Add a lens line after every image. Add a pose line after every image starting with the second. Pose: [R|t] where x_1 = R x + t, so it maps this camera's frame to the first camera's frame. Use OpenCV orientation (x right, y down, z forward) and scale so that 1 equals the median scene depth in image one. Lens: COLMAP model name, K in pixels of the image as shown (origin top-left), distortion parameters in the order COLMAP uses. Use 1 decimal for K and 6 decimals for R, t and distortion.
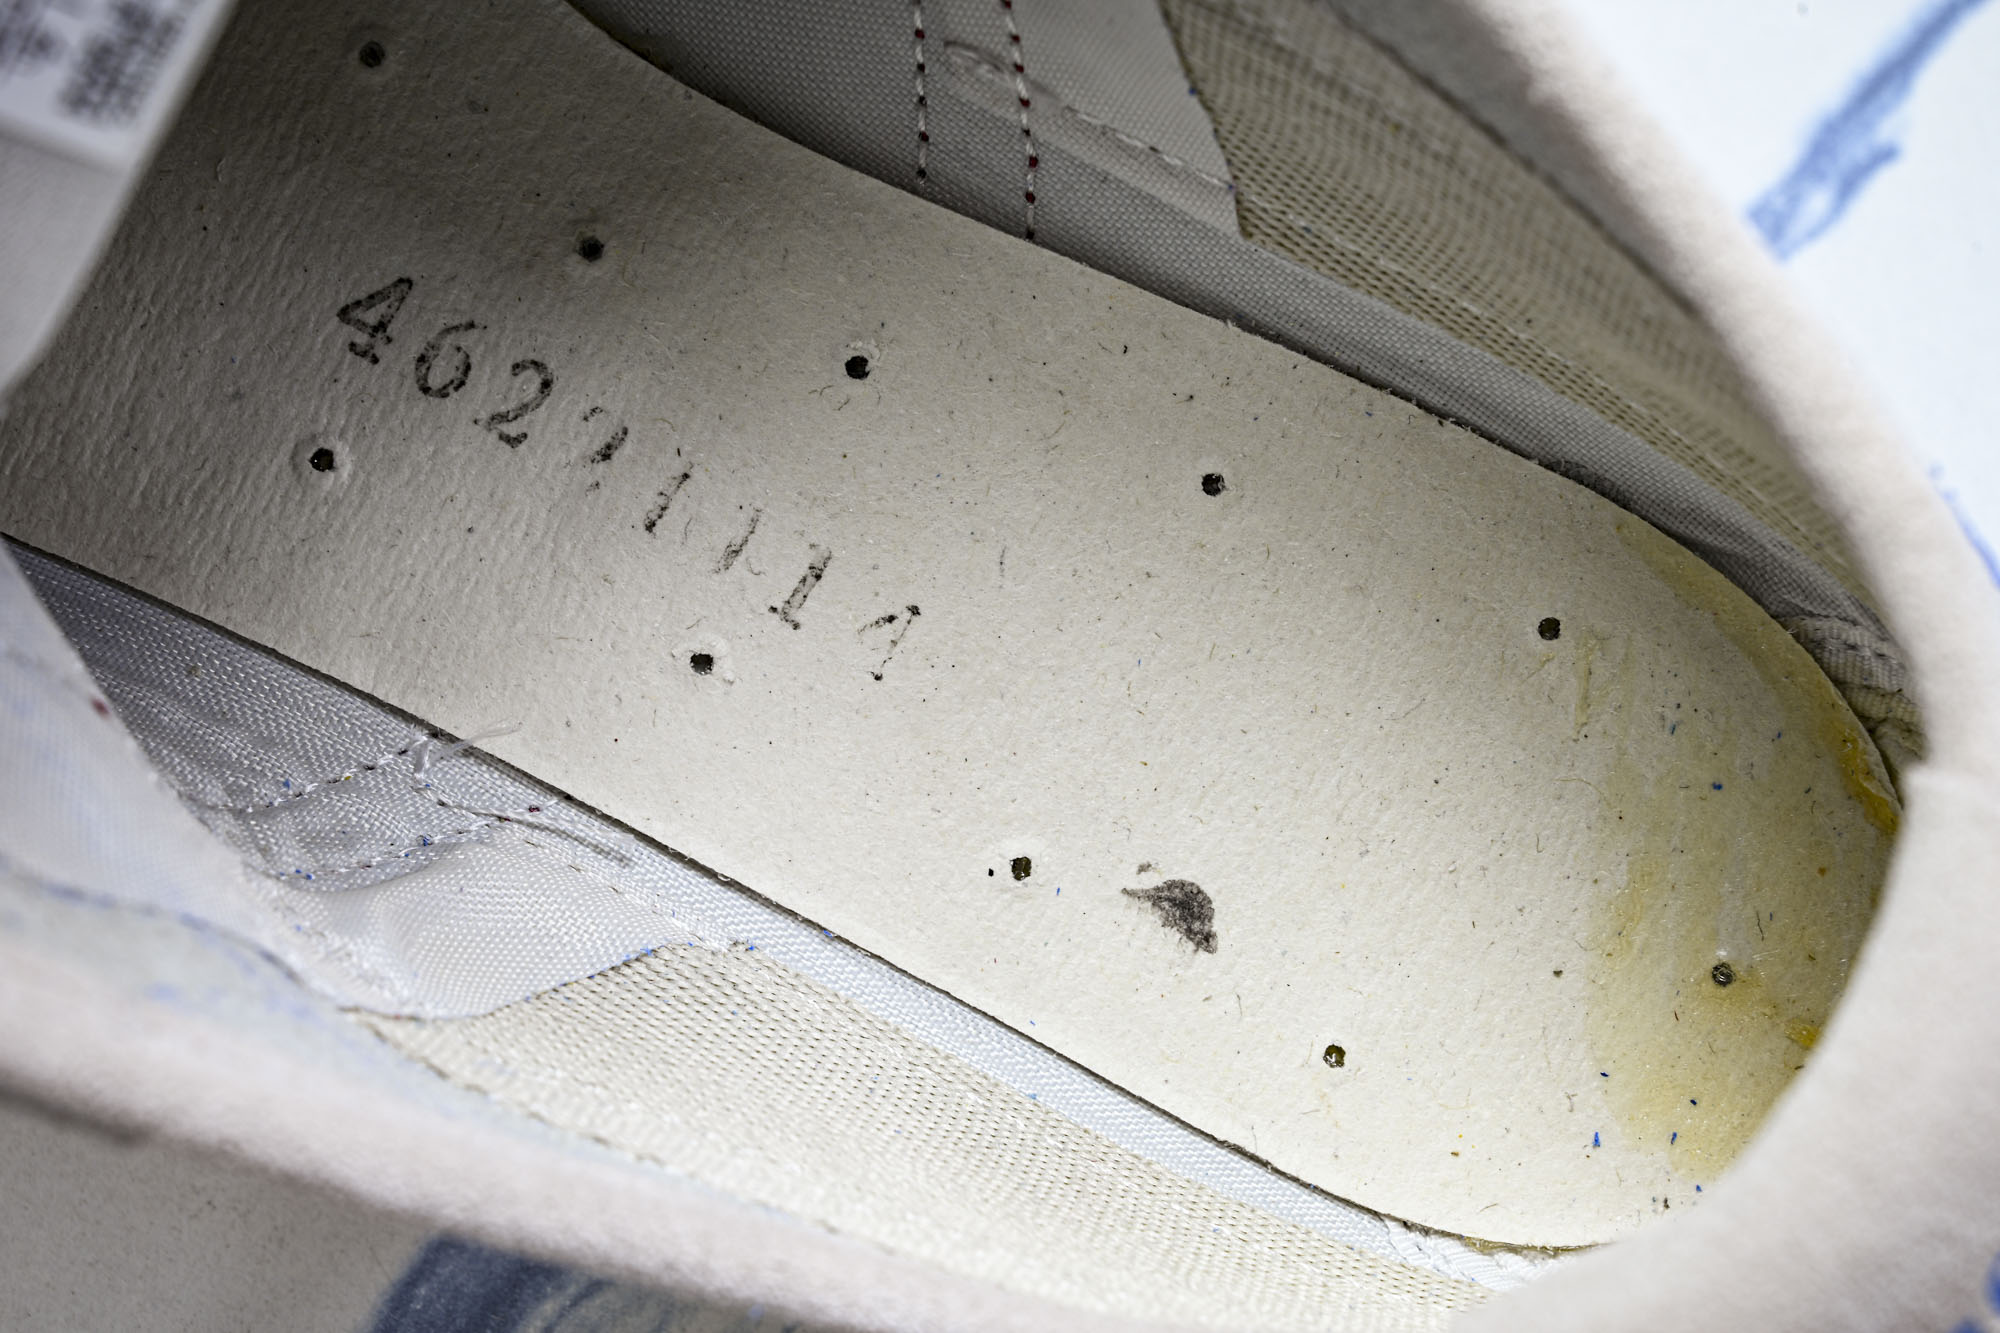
lens RADIAL K [[3917.6, 0, 1000.0], [0, 3917.6, 666.5], [0, 0, 1]] dist [-0.058033, -0.314545]
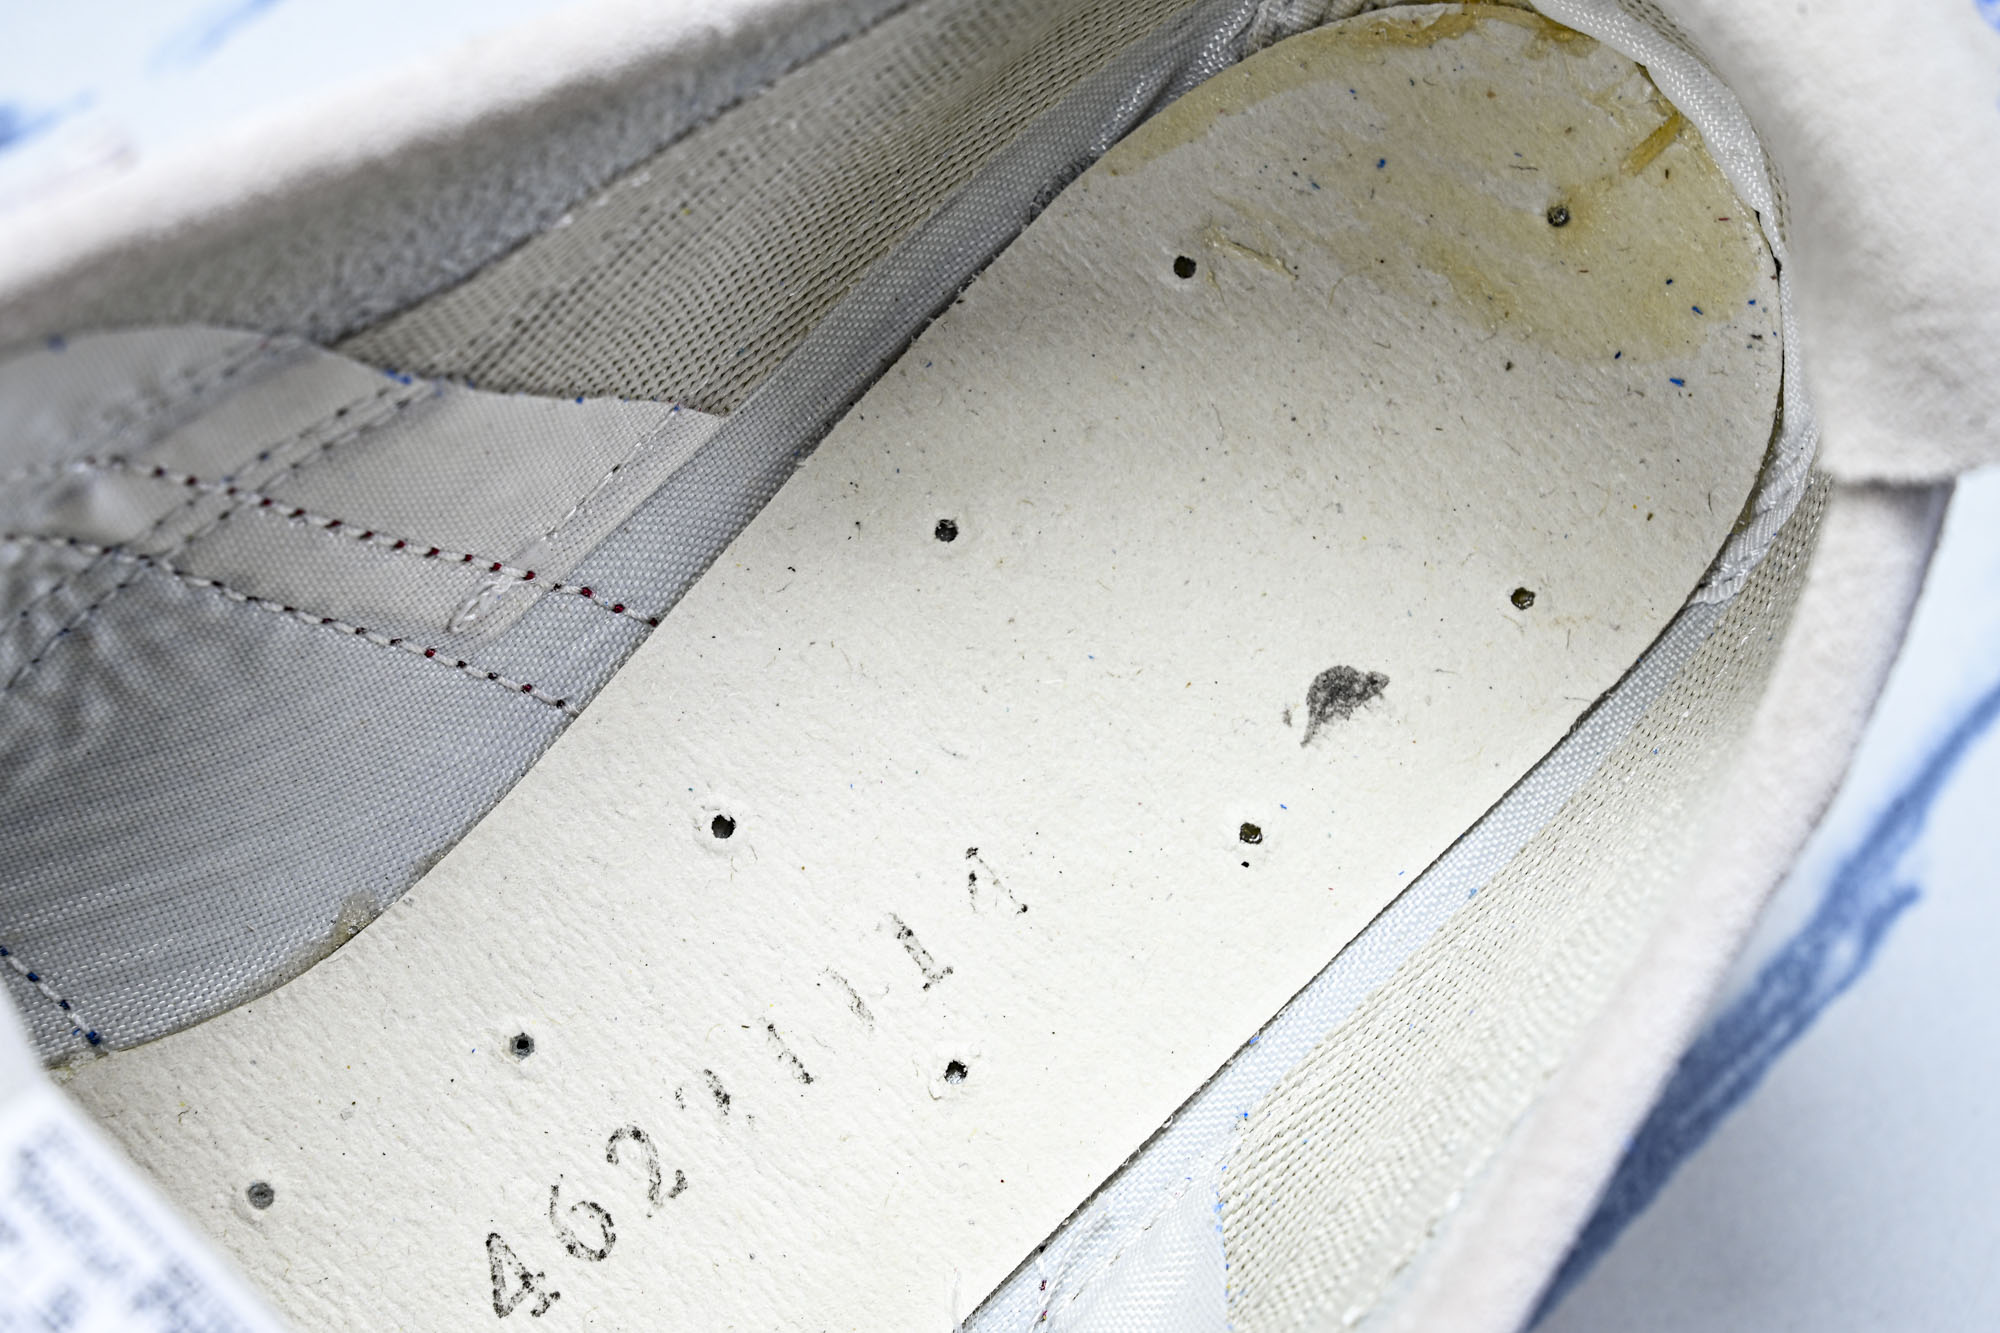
lens RADIAL K [[3917.6, 0, 1000.0], [0, 3917.6, 666.5], [0, 0, 1]] dist [-0.058033, -0.314545]
pose [[0.312214, -0.940878, 0.131421, -0.105766], [0.949806, 0.312022, -0.022587, 0.000159], [-0.019755, 0.131877, 0.991069, 0.007462]]
